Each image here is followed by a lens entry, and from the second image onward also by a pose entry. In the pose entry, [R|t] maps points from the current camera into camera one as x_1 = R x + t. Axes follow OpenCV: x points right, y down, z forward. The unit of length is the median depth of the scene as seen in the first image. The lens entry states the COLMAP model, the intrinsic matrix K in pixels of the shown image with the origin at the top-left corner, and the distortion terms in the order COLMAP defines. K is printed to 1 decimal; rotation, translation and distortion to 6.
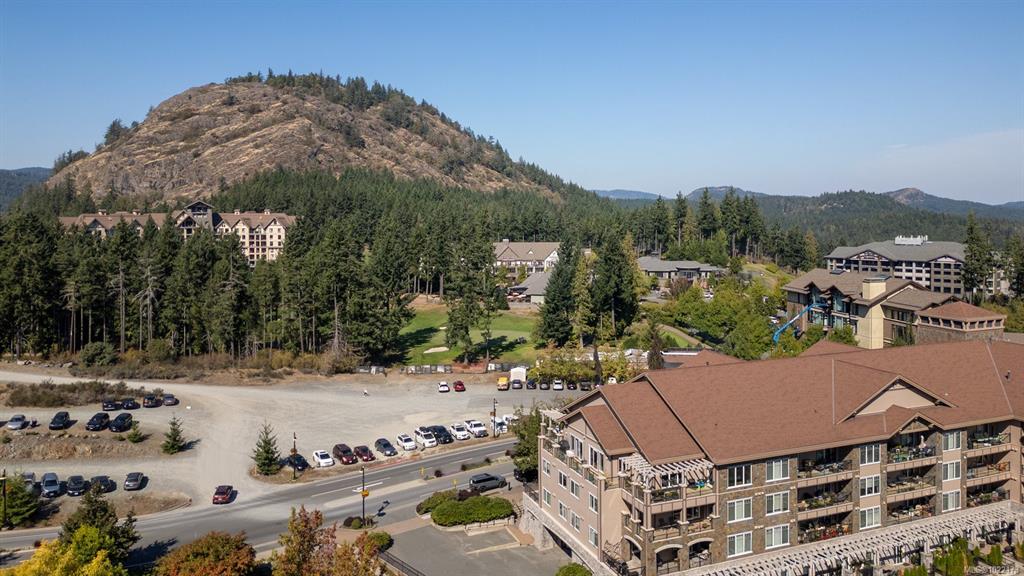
lens RADIAL K [[741.4, 0, 513.4], [0, 741.4, 238.7], [0, 0, 1]] dist [0.079428, -0.068265]
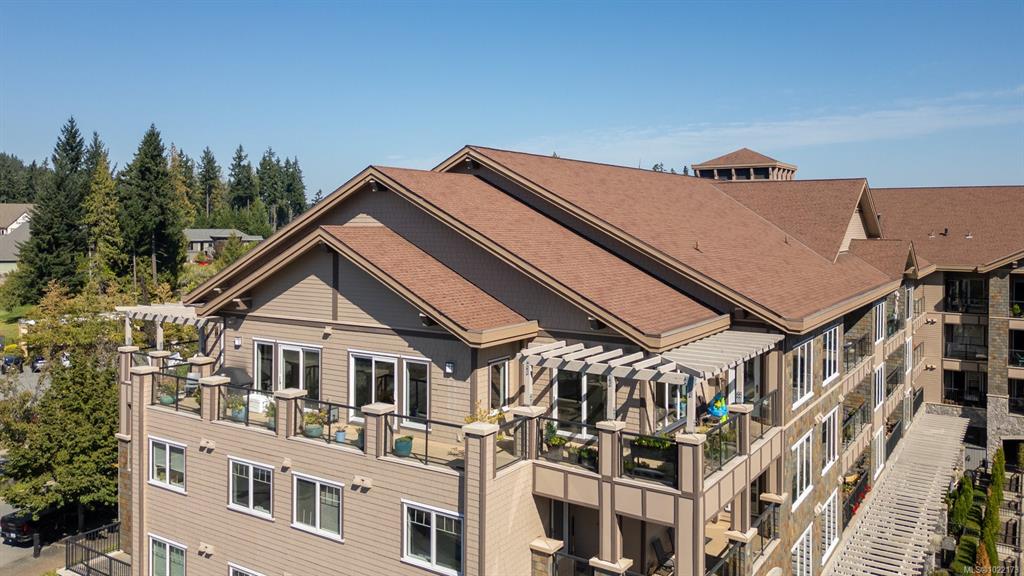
lens RADIAL K [[801.1, 0, 473.5], [0, 801.1, 231.7], [0, 0, 1]] dist [0.079453, -0.094634]
pose [[0.836988, 0.002857, 0.547214, -0.014432], [0.011049, 0.999694, -0.022120, 0.102374], [-0.547110, 0.024560, 0.836700, 0.304653]]
